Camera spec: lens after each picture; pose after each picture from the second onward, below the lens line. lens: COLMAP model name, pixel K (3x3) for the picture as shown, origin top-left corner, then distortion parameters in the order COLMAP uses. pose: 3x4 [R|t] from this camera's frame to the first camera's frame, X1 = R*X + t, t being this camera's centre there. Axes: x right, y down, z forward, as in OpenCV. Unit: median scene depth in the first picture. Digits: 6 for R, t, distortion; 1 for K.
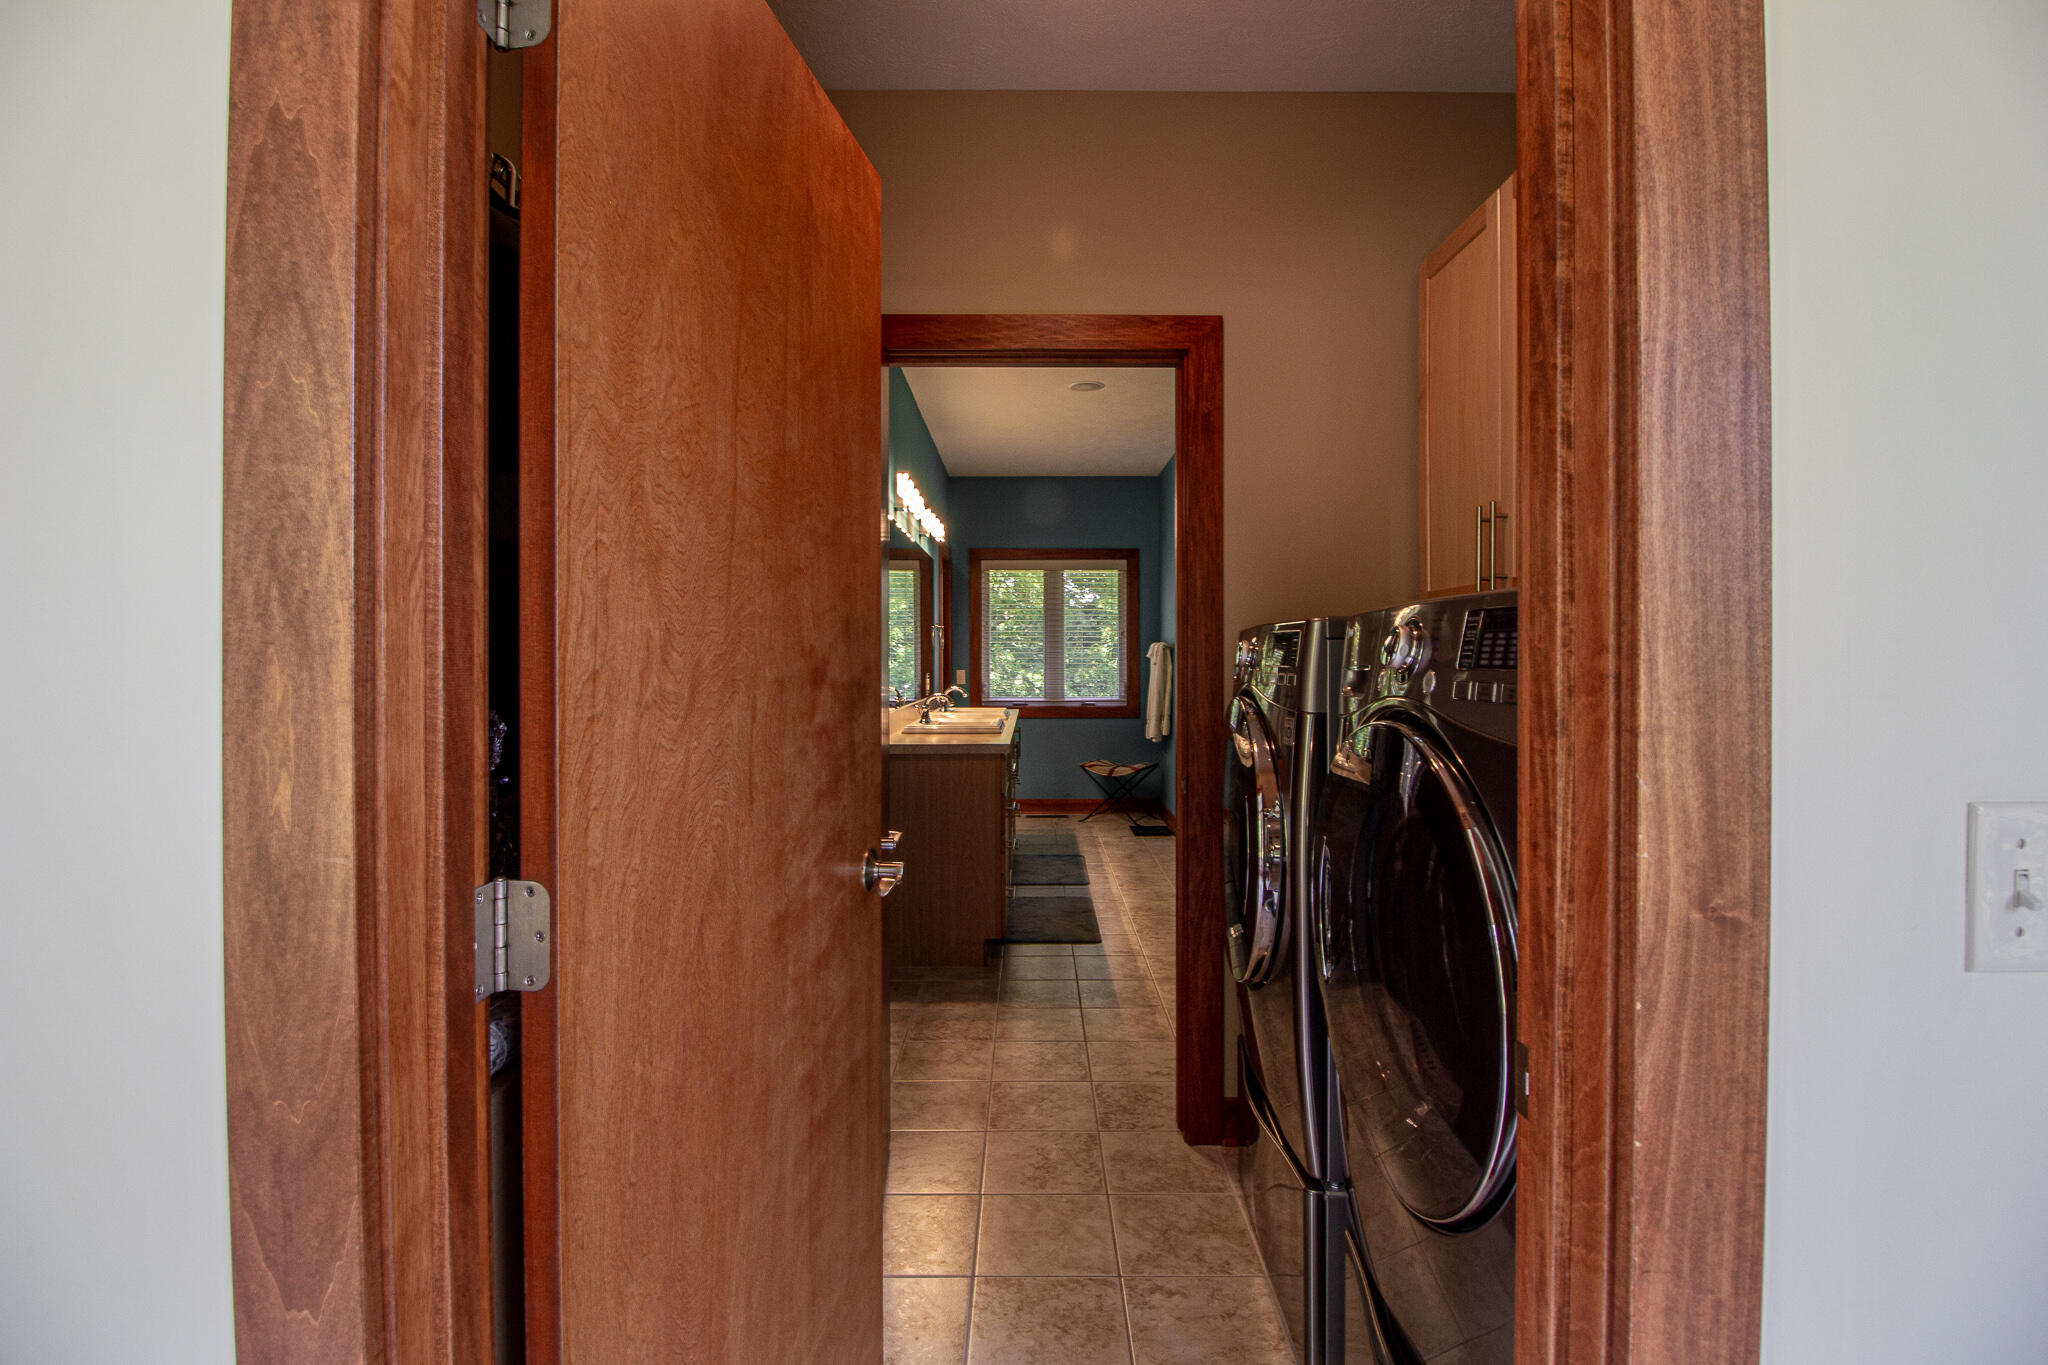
lens RADIAL K [[957.0, 0, 1024.4], [0, 957.0, 669.8], [0, 0, 1]] dist [-0.000132, -0.011836]
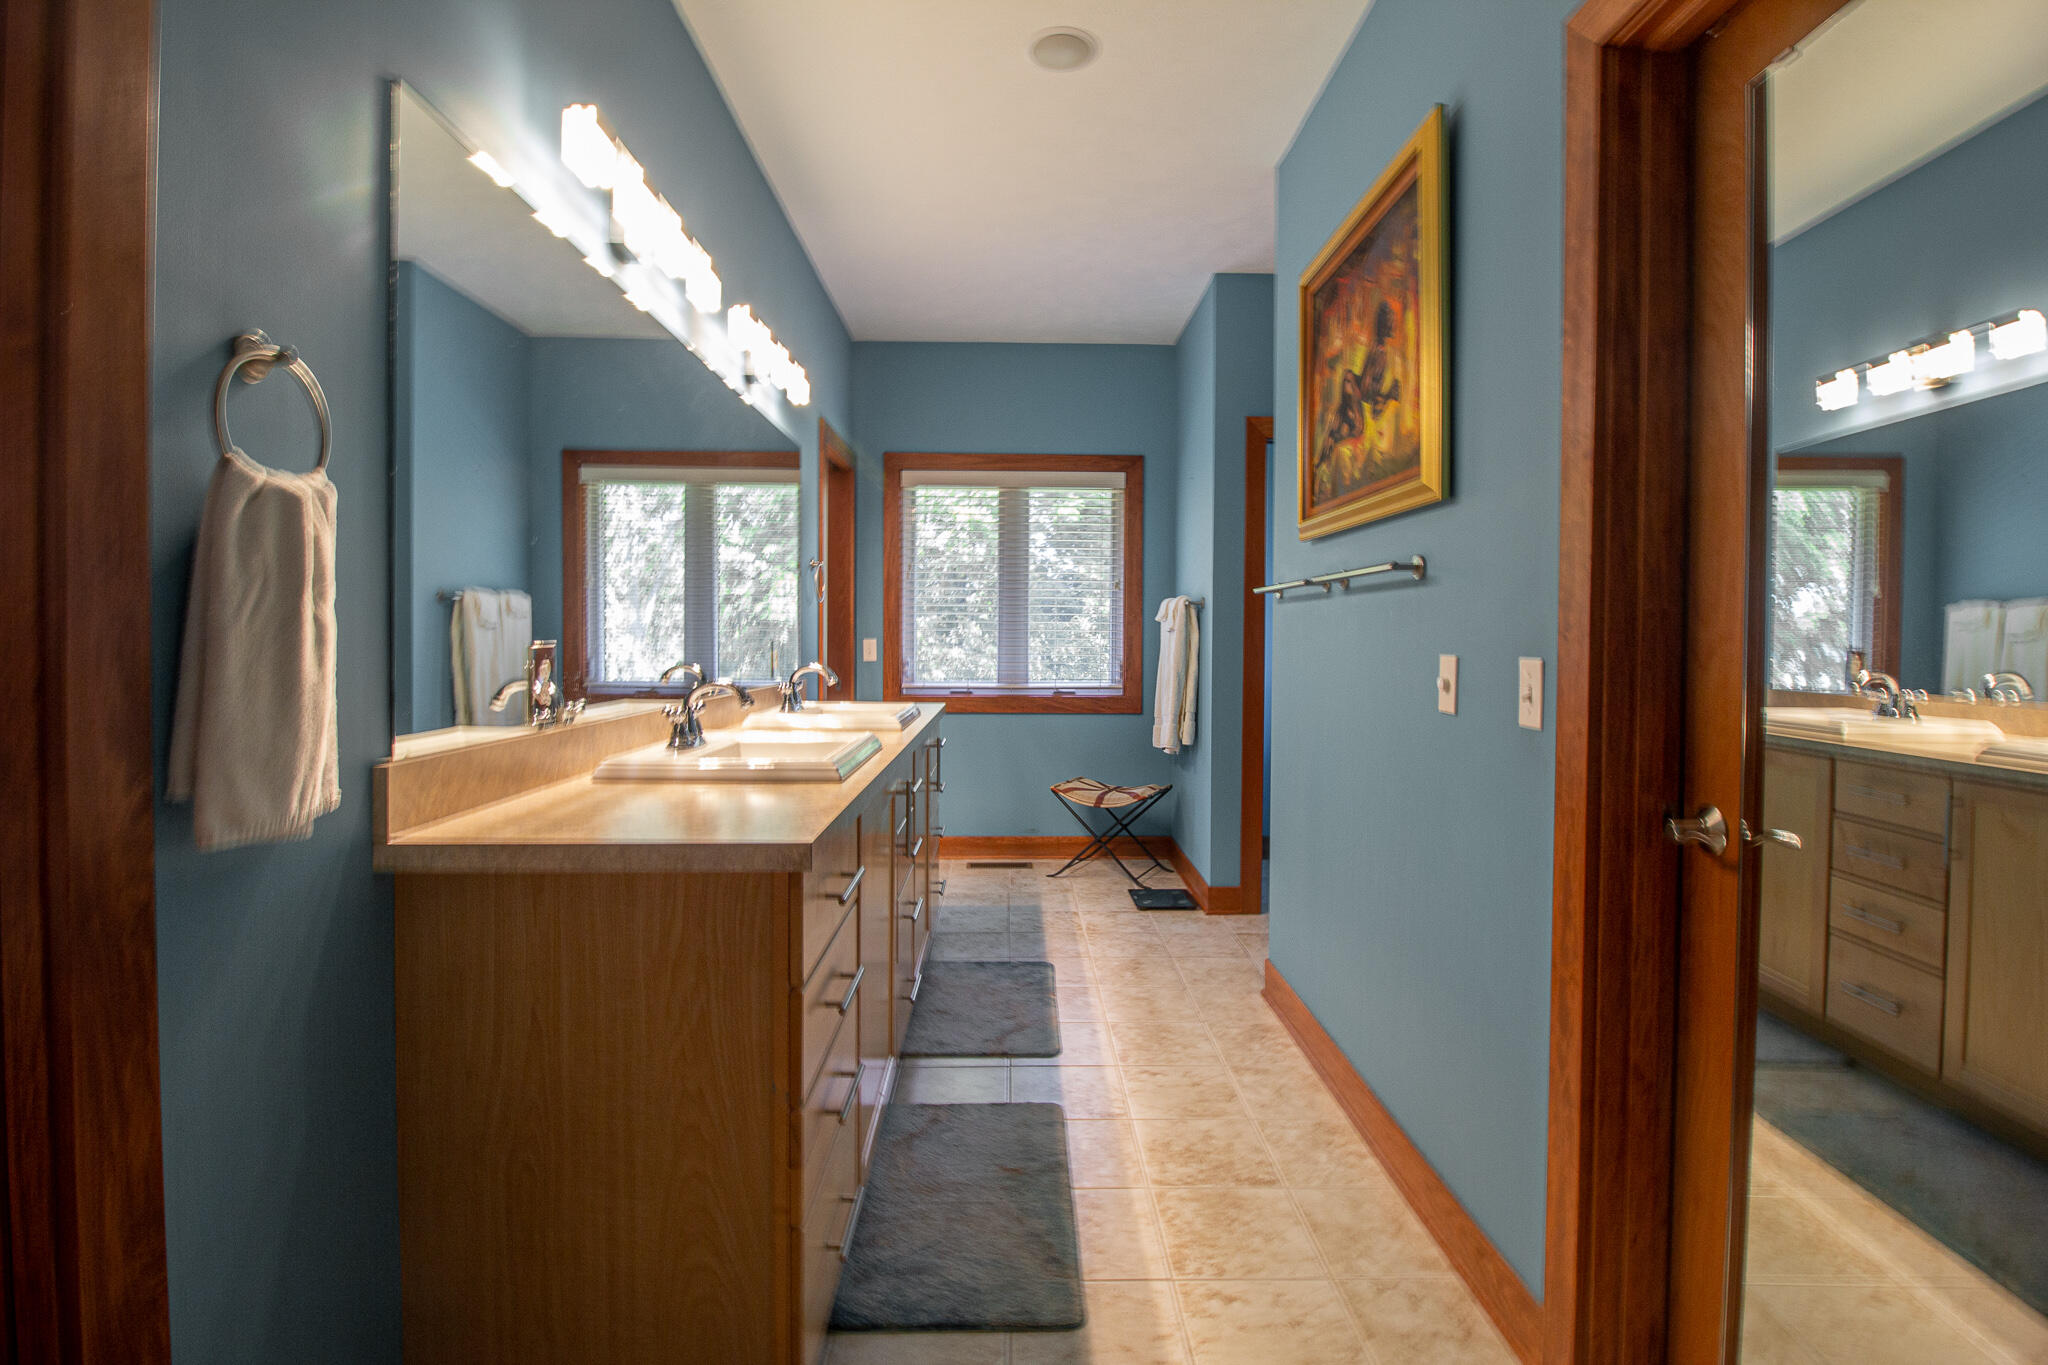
lens RADIAL K [[957.0, 0, 1021.7], [0, 957.0, 670.5], [0, 0, 1]] dist [-0.000132, -0.011836]
pose [[0.999799, 0.007159, 0.018738, 0.025714], [-0.007611, 0.999679, 0.024169, 0.005294], [-0.018559, -0.024307, 0.999532, 0.360046]]
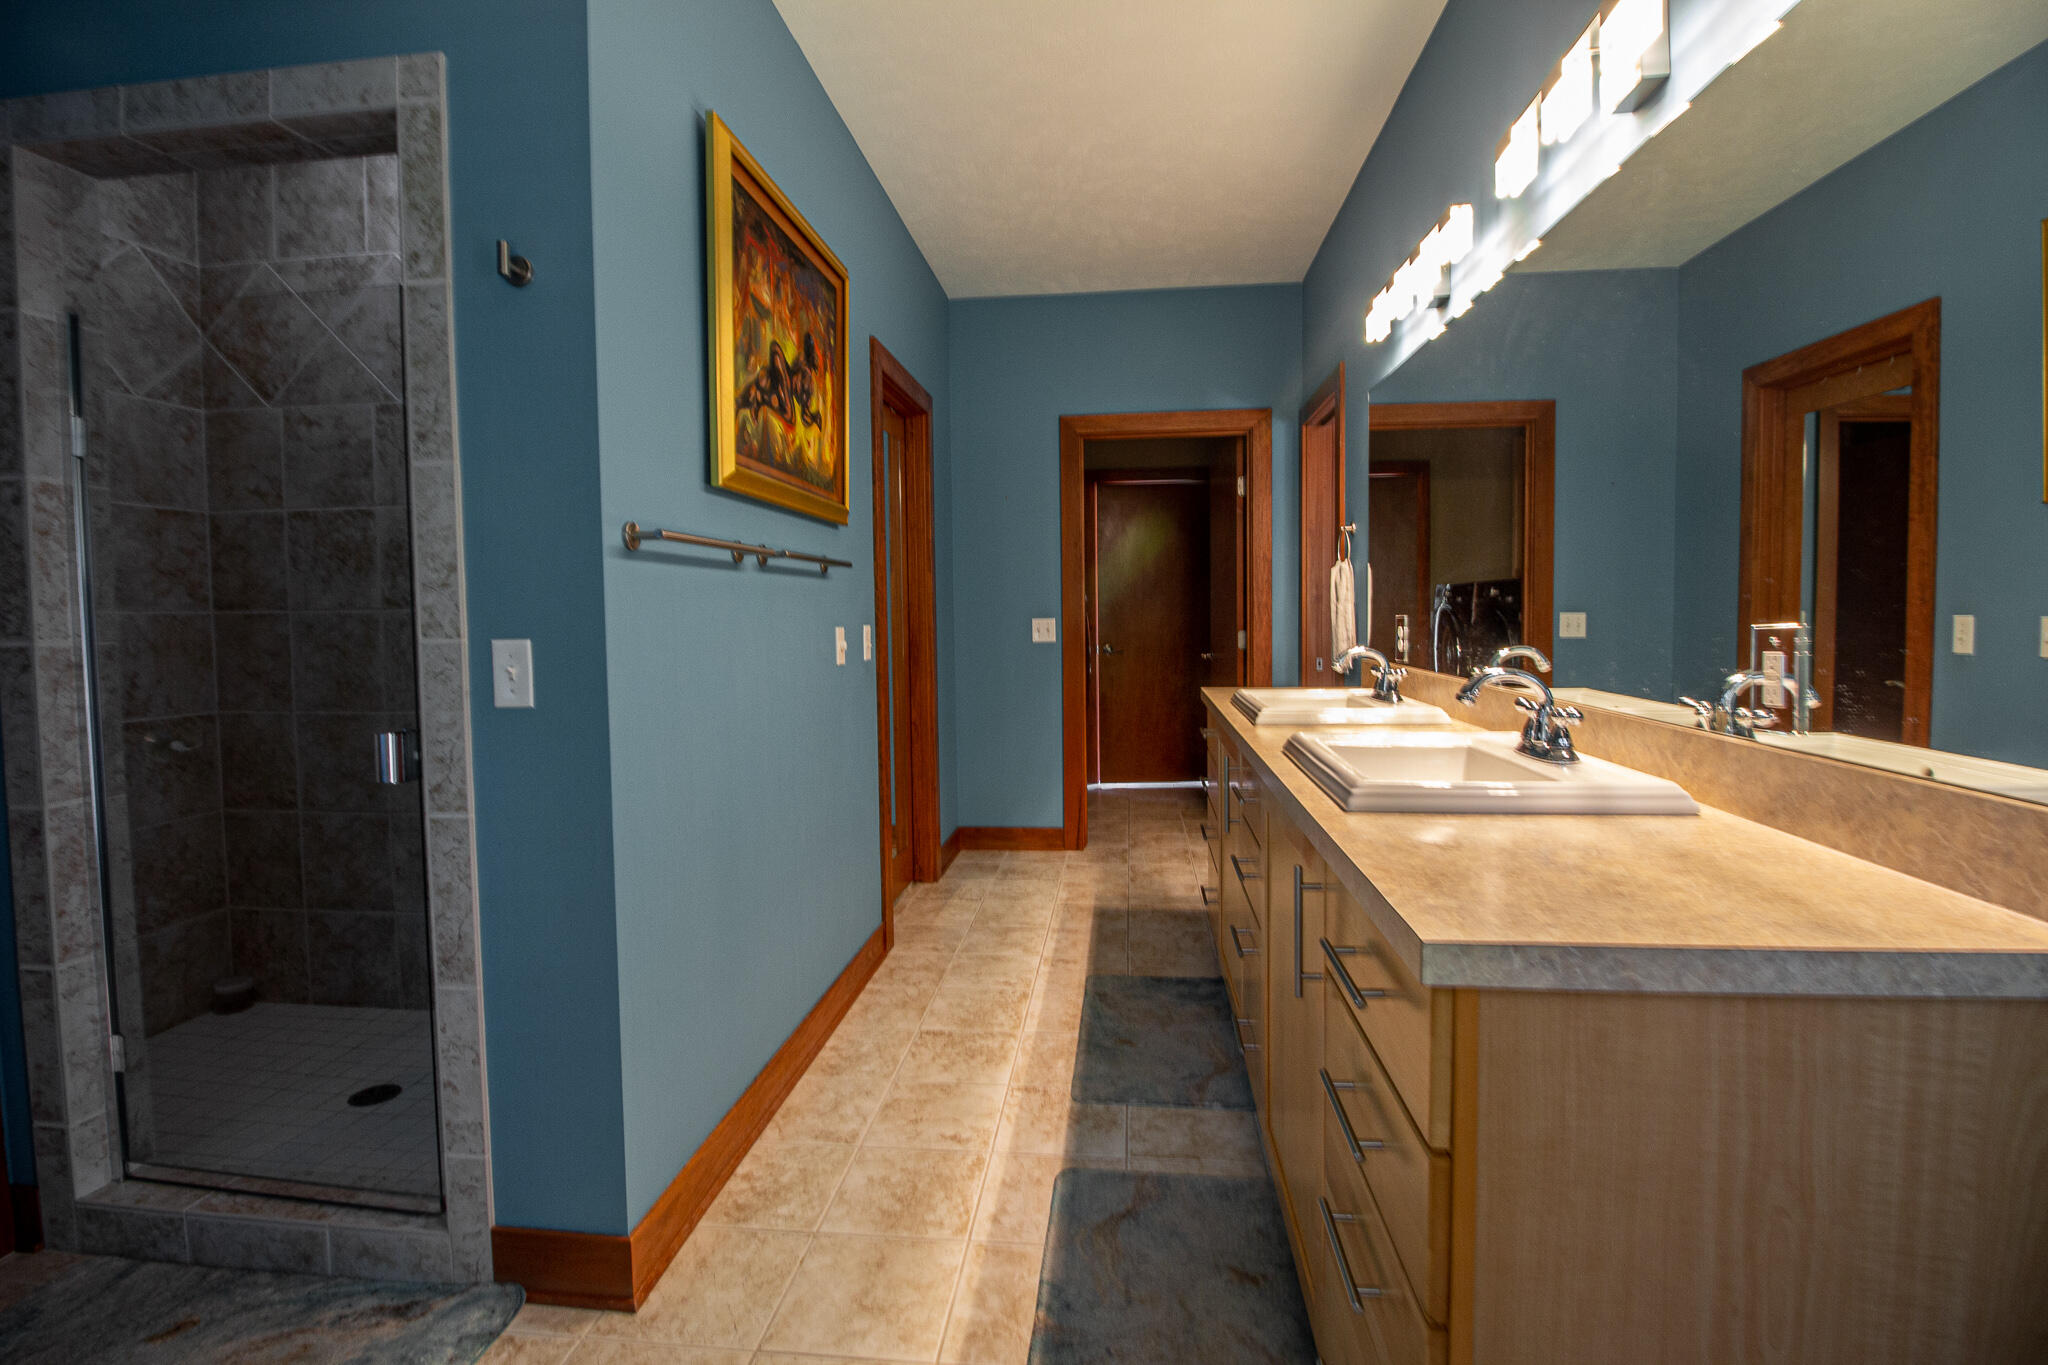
lens RADIAL K [[957.0, 0, 1018.9], [0, 957.0, 666.4], [0, 0, 1]] dist [-0.000132, -0.011836]
pose [[-0.993901, 0.009245, 0.109885, 0.028286], [0.016836, 0.997519, 0.068351, -0.002920], [-0.108981, 0.069784, -0.991591, 0.991102]]
